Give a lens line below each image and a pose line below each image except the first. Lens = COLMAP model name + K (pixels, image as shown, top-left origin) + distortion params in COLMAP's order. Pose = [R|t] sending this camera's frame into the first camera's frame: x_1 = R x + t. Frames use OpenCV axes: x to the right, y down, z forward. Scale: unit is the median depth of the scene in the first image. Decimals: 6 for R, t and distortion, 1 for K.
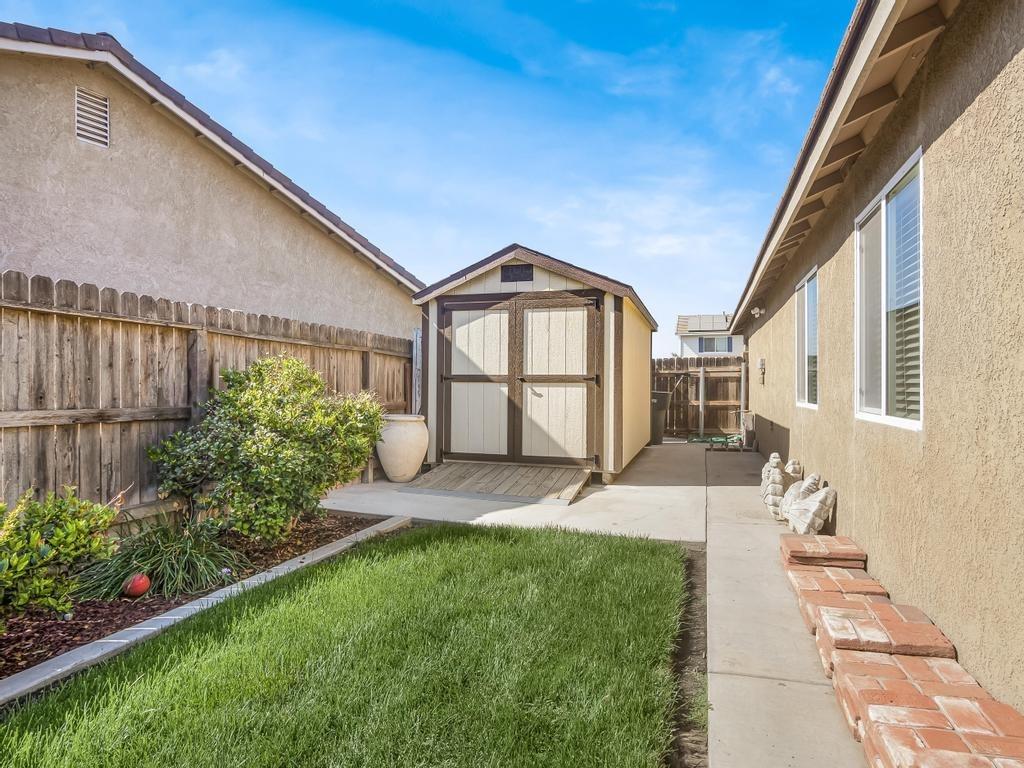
lens RADIAL K [[593.2, 0, 511.3], [0, 593.2, 383.4], [0, 0, 1]] dist [0.001813, 0.000209]
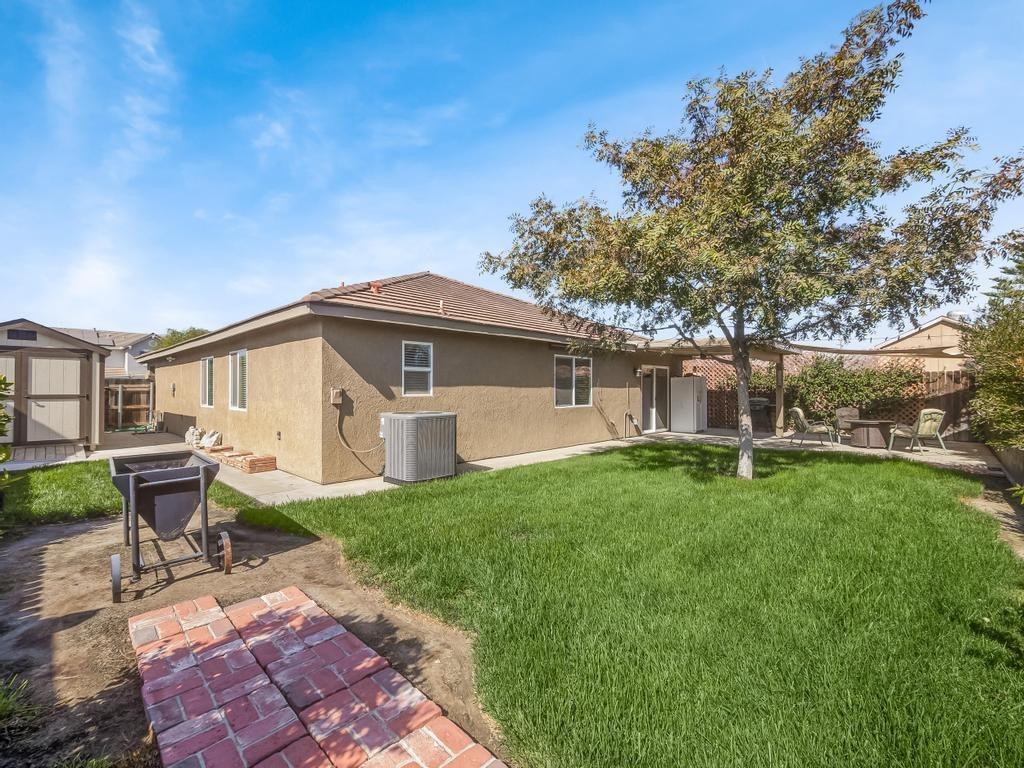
lens RADIAL K [[411.6, 0, 509.5], [0, 411.6, 385.3], [0, 0, 1]] dist [-0.016716, -0.000344]
pose [[0.400994, 0.007280, 0.916052, -0.485603], [-0.000547, 0.999970, -0.007707, -0.033764], [-0.916081, 0.002589, 0.400986, -0.744134]]
